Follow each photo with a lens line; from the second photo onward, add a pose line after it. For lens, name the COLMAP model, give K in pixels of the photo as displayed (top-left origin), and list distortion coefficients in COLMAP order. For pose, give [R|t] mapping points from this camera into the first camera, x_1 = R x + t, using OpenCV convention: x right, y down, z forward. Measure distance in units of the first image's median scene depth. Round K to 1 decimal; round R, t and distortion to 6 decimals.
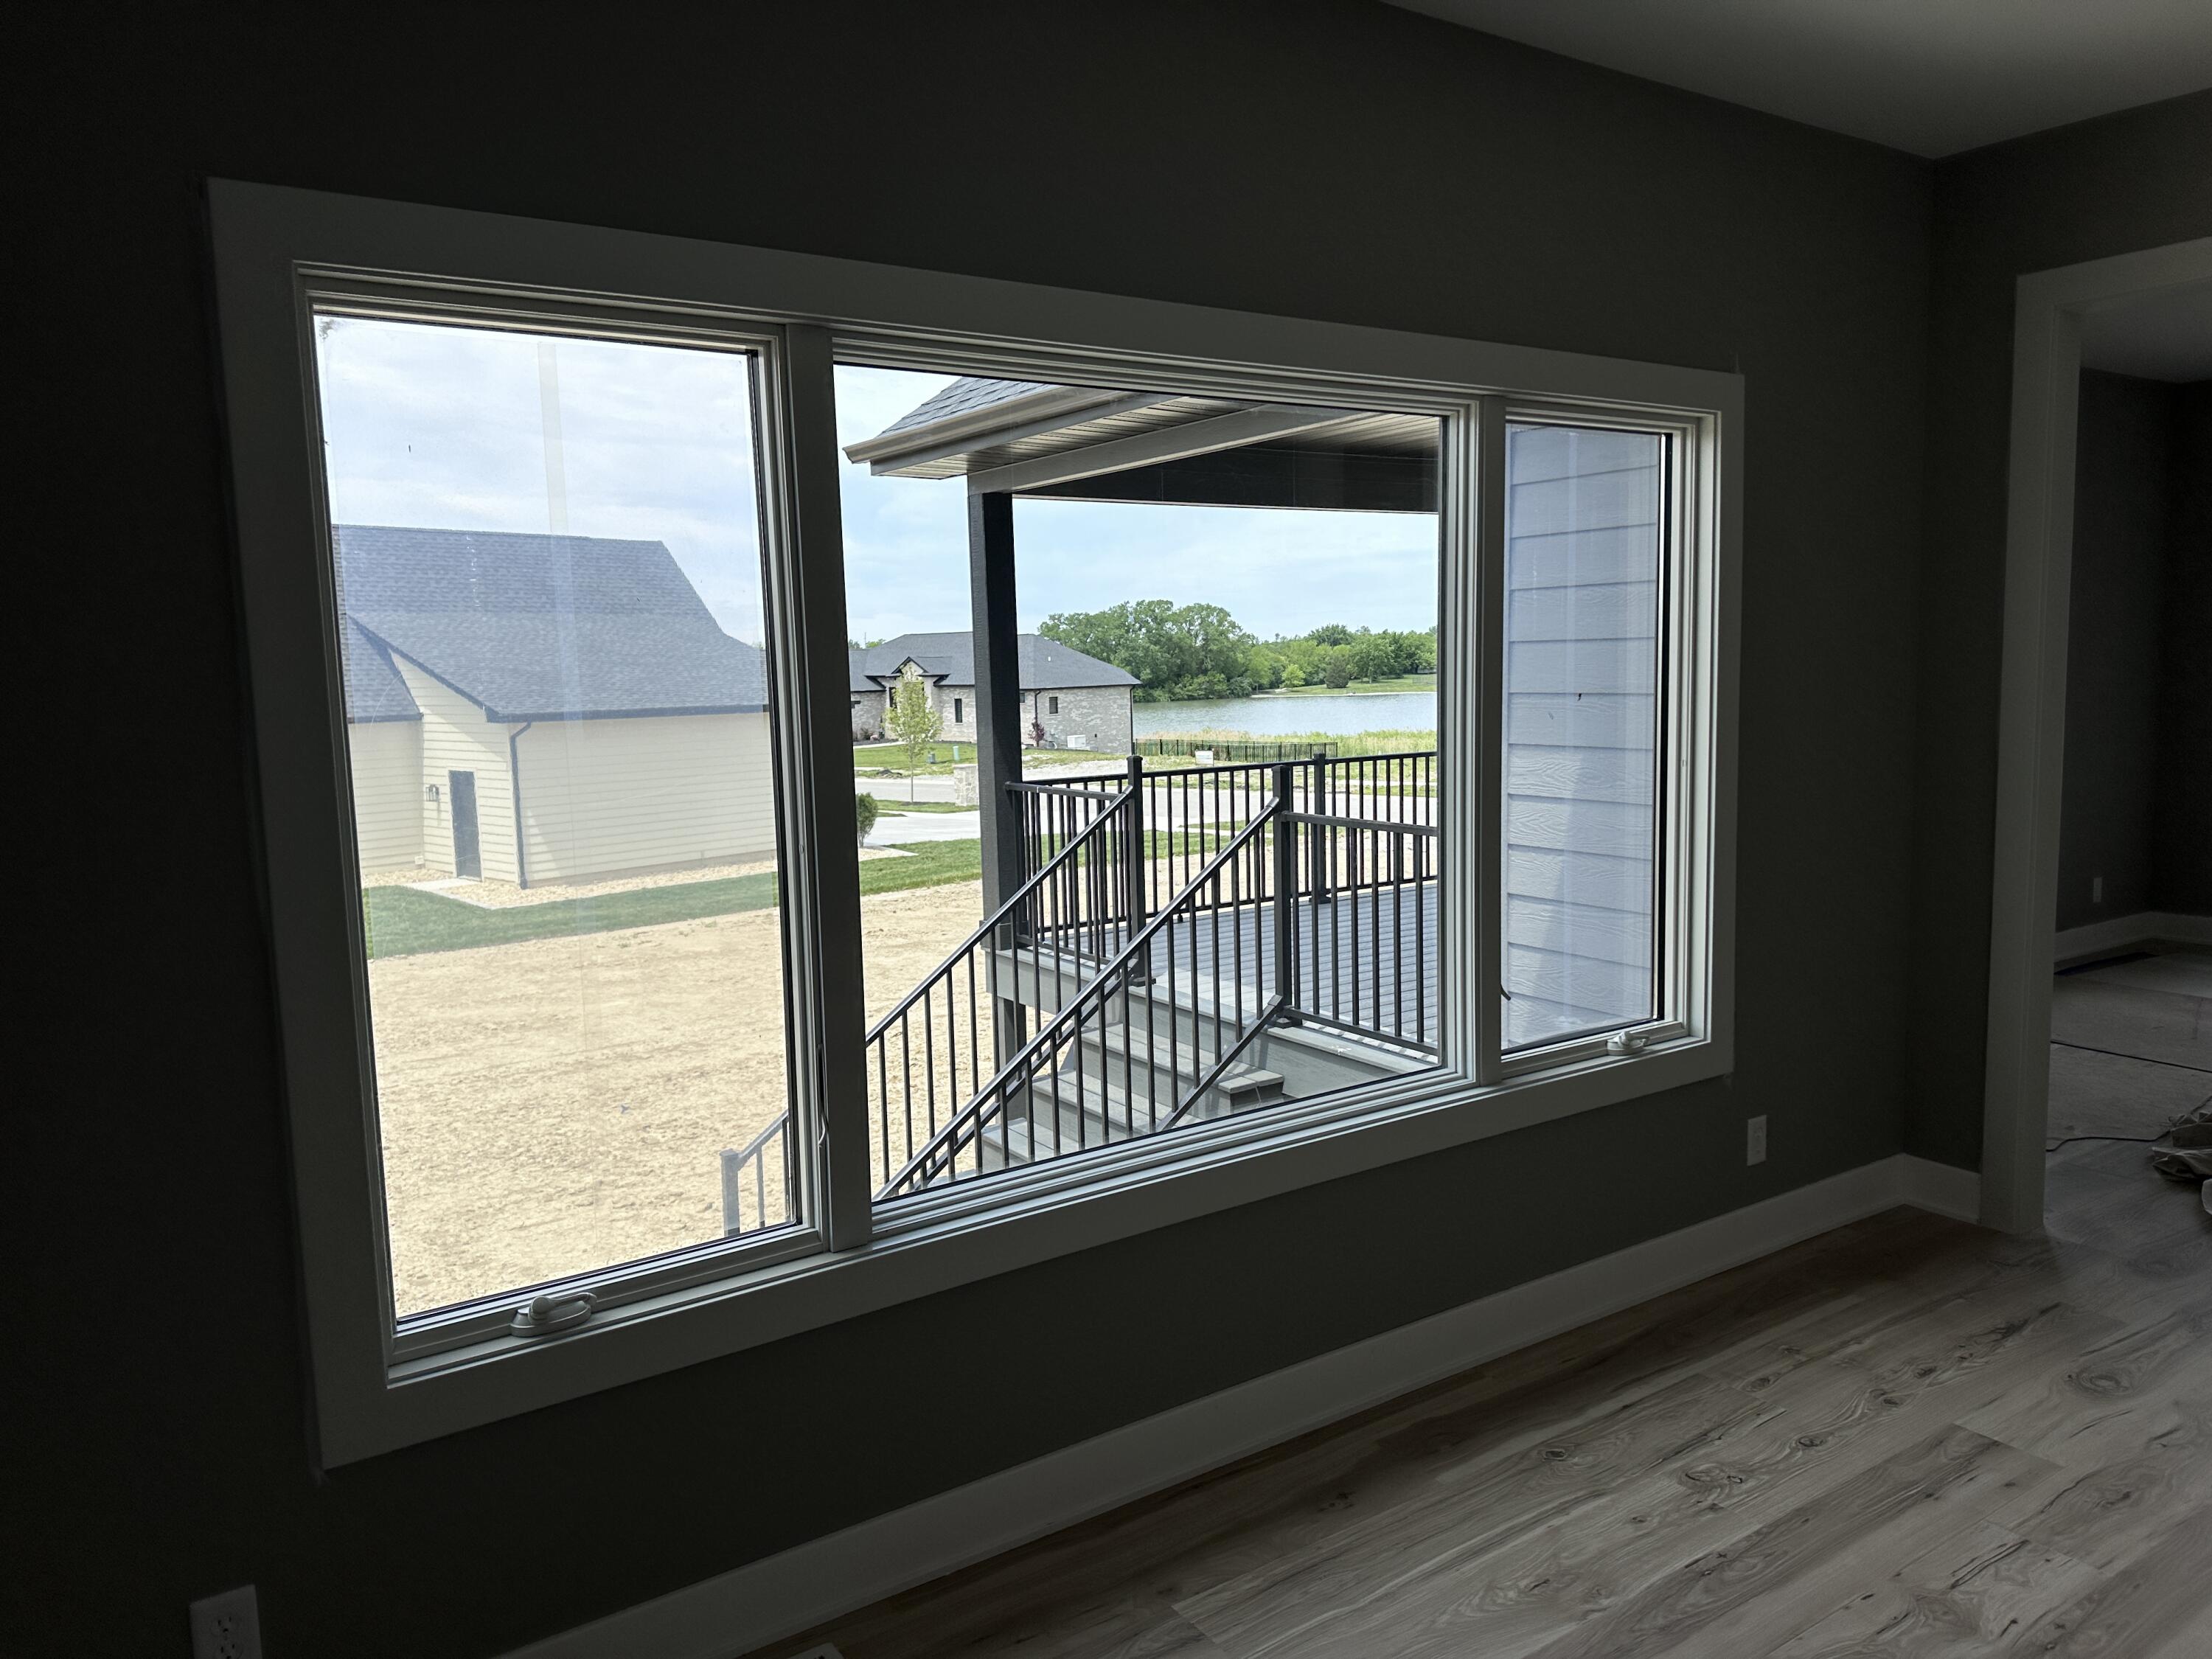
lens RADIAL K [[1592.5, 0, 1119.1], [0, 1592.5, 831.3], [0, 0, 1]] dist [0.023206, -0.004703]
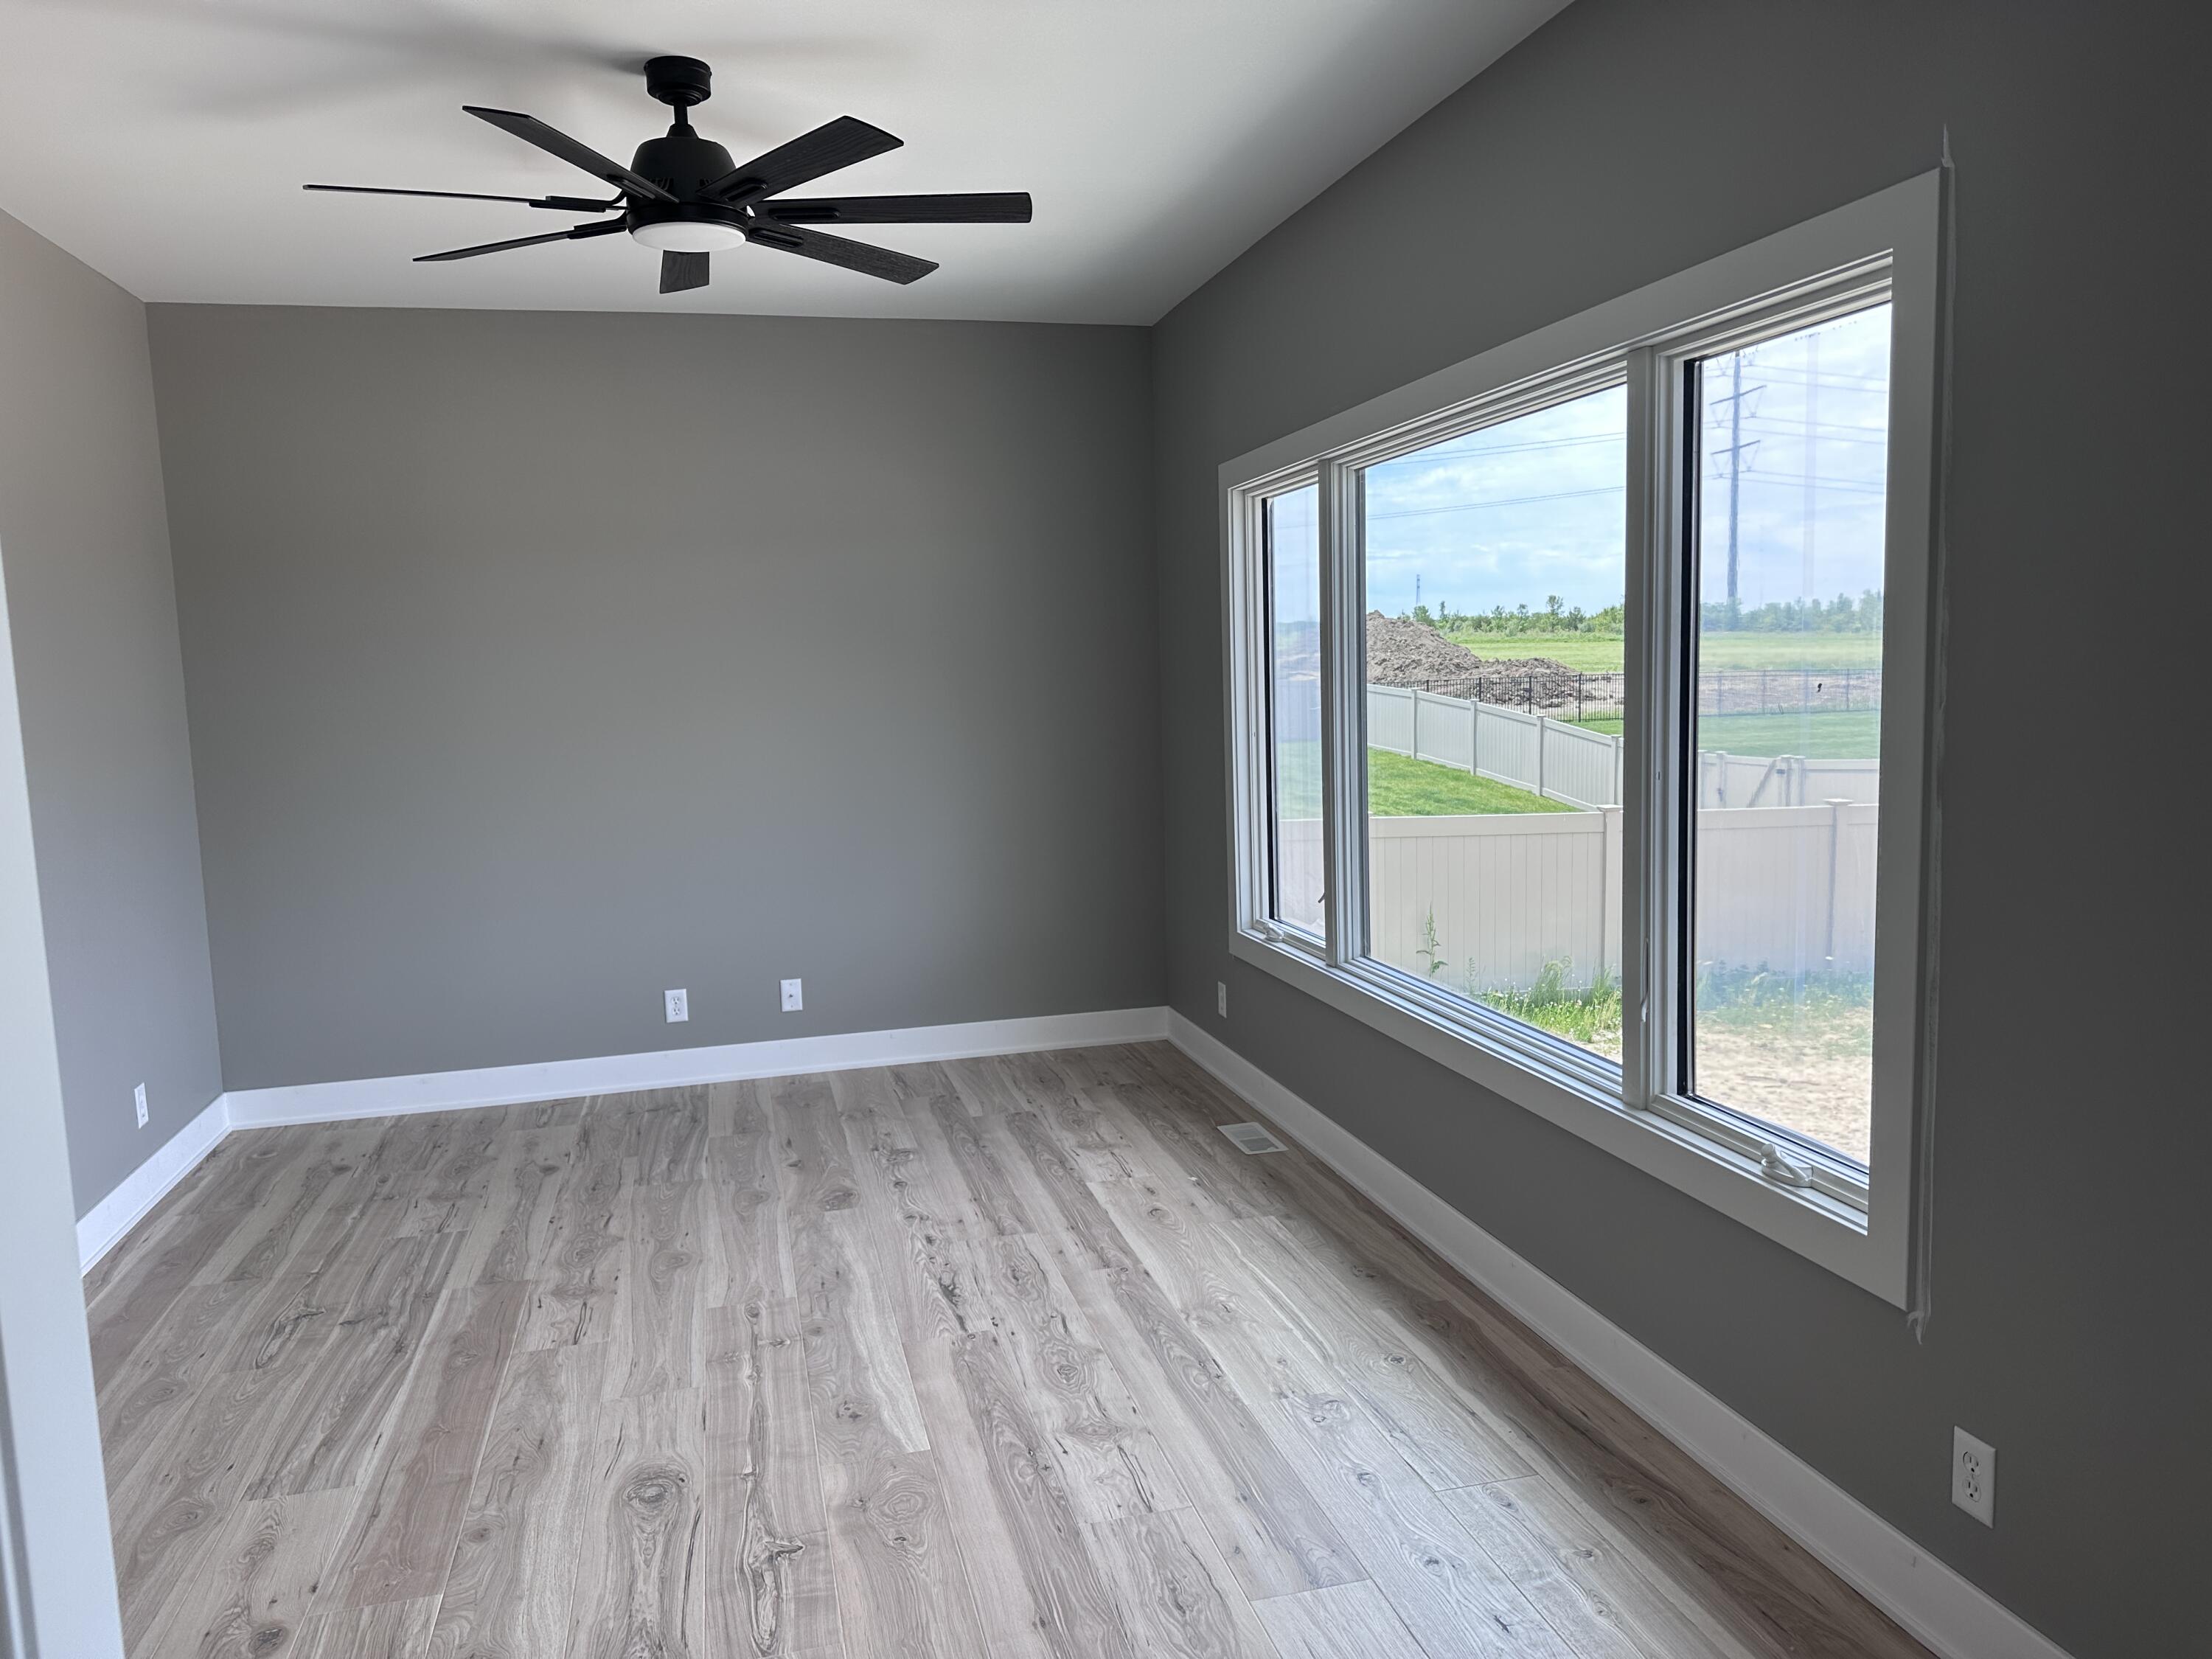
lens RADIAL K [[1592.5, 0, 1105.0], [0, 1592.5, 832.8], [0, 0, 1]] dist [0.023206, -0.004703]
pose [[-0.358177, 0.125936, -0.925121, 1.393379], [-0.082241, 0.982754, 0.165622, -0.141447], [0.930024, 0.135405, -0.341643, 1.204120]]
